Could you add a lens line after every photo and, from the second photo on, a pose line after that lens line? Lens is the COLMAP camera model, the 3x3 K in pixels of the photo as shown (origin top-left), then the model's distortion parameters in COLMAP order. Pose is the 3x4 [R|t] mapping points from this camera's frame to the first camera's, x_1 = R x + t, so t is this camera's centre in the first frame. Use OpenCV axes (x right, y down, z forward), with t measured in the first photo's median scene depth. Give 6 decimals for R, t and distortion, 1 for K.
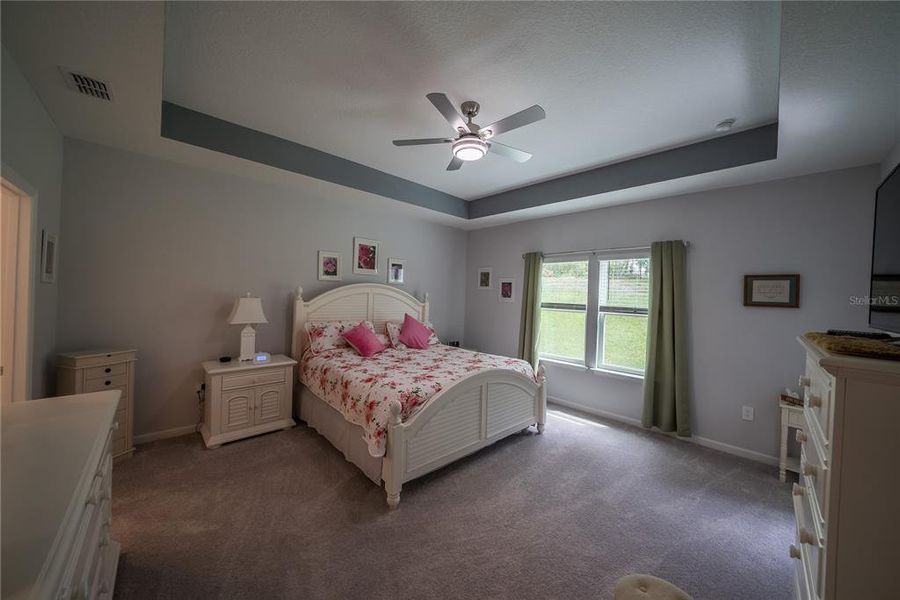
lens RADIAL K [[317.4, 0, 451.1], [0, 317.4, 296.0], [0, 0, 1]] dist [-0.014792, 0.000129]
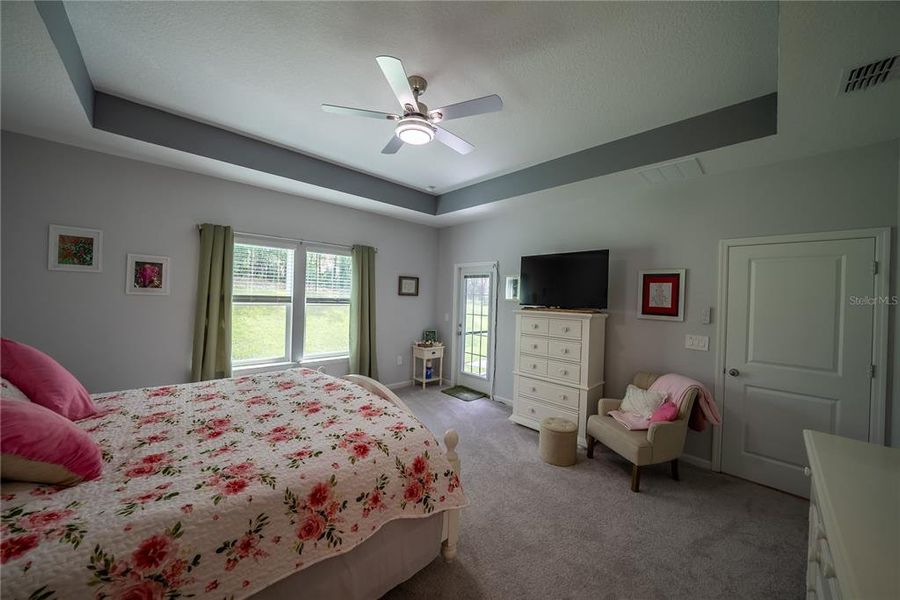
lens RADIAL K [[317.4, 0, 451.1], [0, 317.4, 296.0], [0, 0, 1]] dist [-0.014792, 0.000129]
pose [[0.010085, -0.032853, 0.999409, -0.517238], [-0.029205, 0.999024, 0.033135, -0.019534], [-0.999523, -0.029522, 0.009116, 0.537567]]
